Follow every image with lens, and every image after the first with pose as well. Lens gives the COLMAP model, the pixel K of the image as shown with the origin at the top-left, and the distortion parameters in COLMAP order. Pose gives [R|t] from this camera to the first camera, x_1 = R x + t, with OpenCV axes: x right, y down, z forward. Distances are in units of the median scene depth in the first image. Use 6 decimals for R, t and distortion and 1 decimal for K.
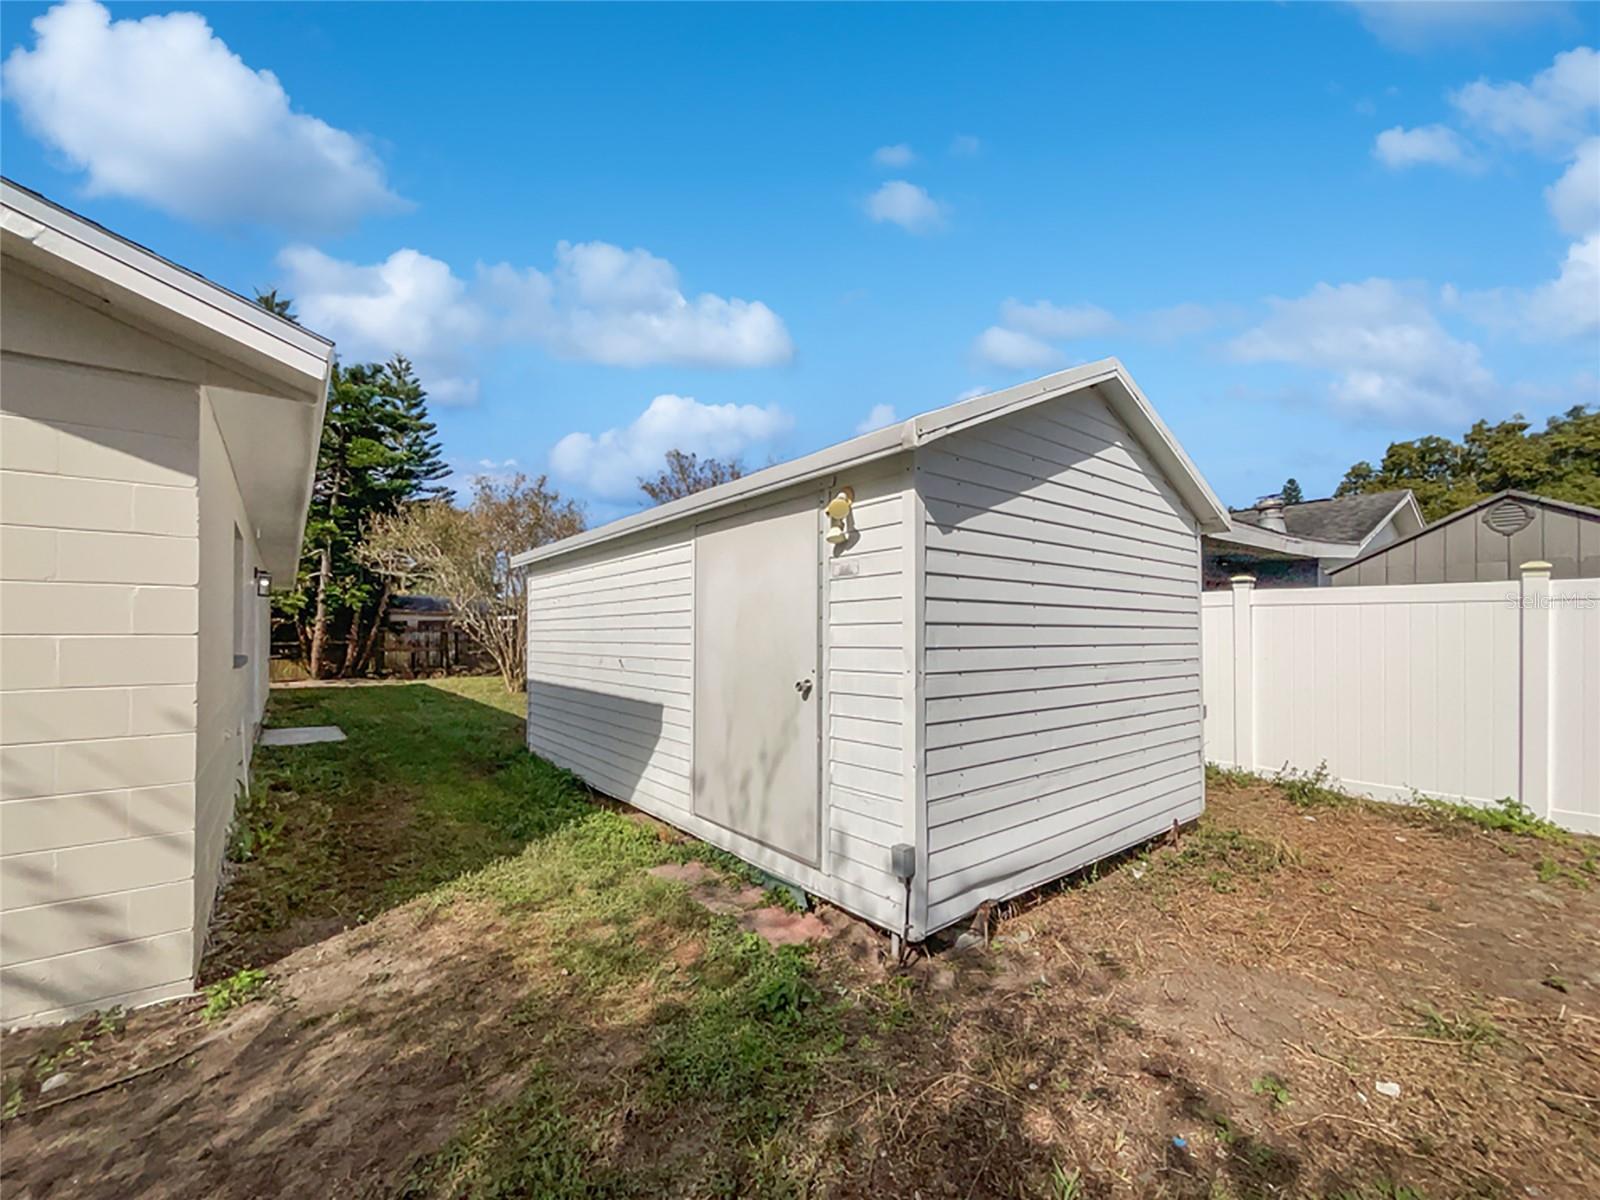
lens RADIAL K [[644.4, 0, 802.4], [0, 644.4, 625.7], [0, 0, 1]] dist [-0.015768, 0.000005]
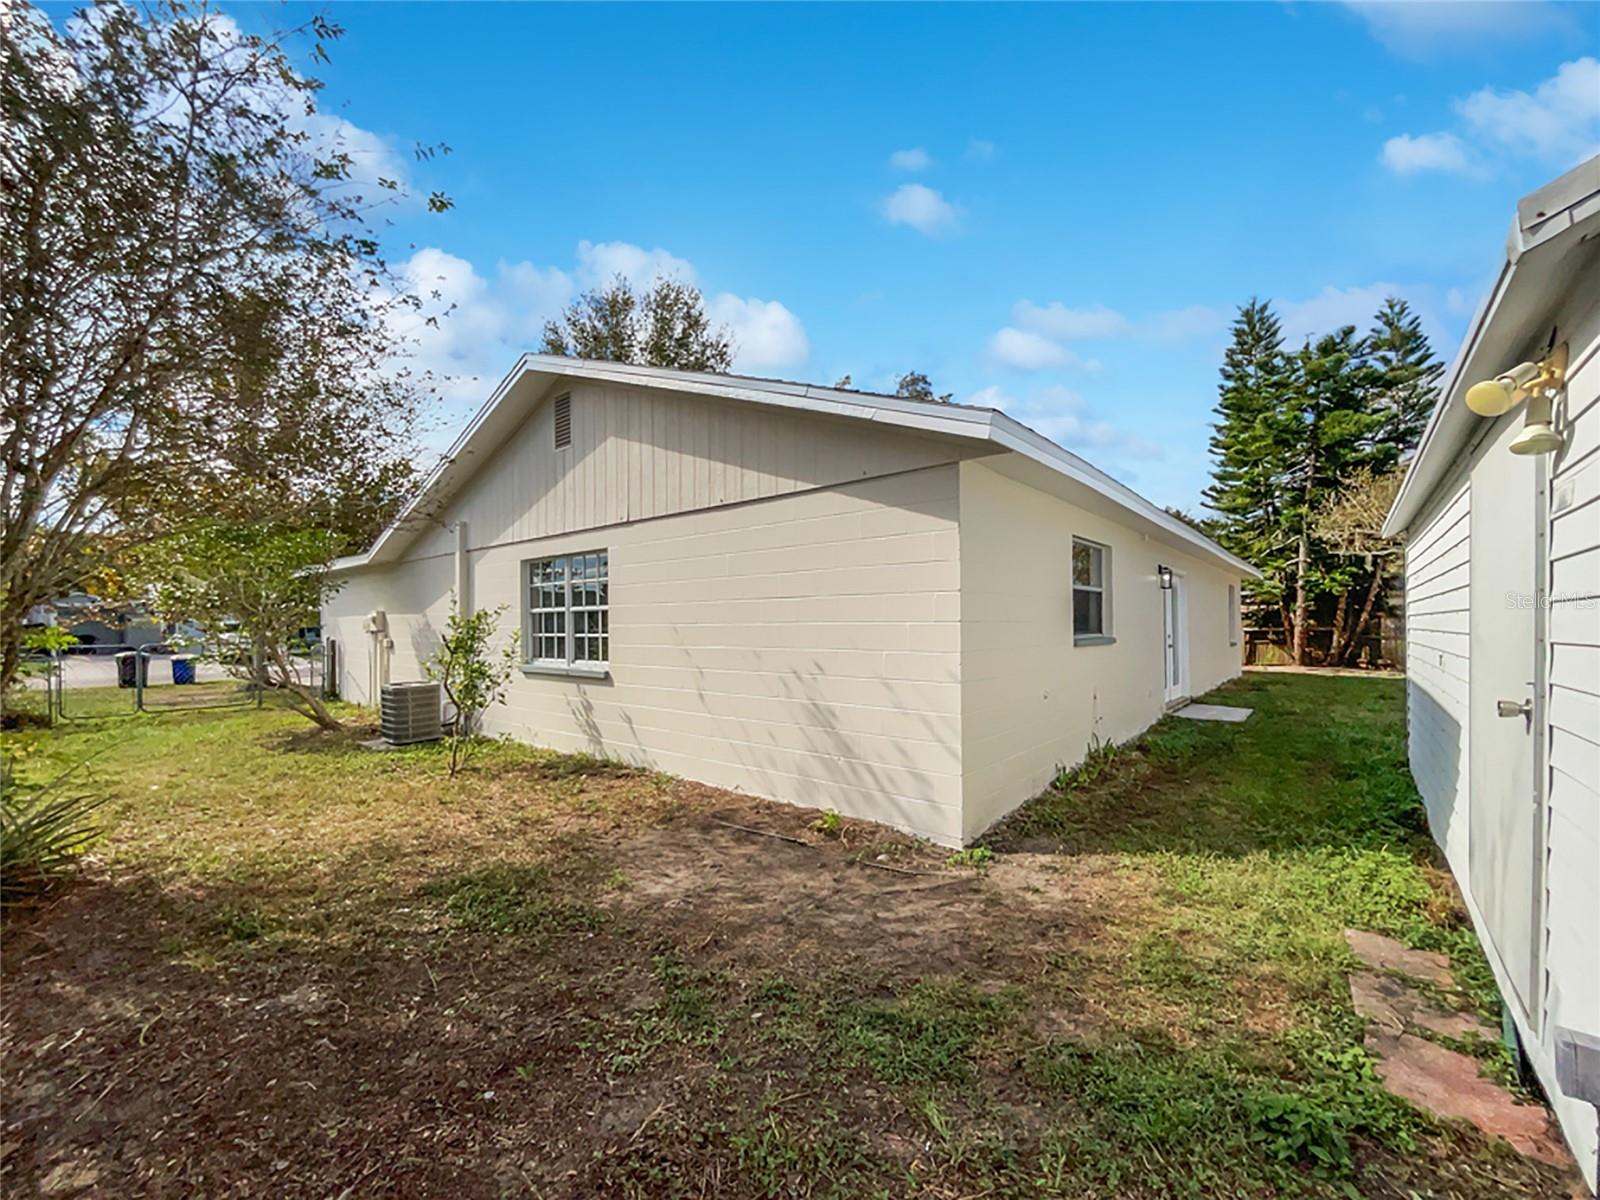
lens RADIAL K [[644.4, 0, 802.4], [0, 644.4, 625.7], [0, 0, 1]] dist [-0.015768, 0.000005]
pose [[0.183843, 0.004465, -0.982945, 0.325167], [0.017273, 0.999821, 0.007772, 0.002226], [0.982804, -0.018408, 0.183733, 0.197357]]
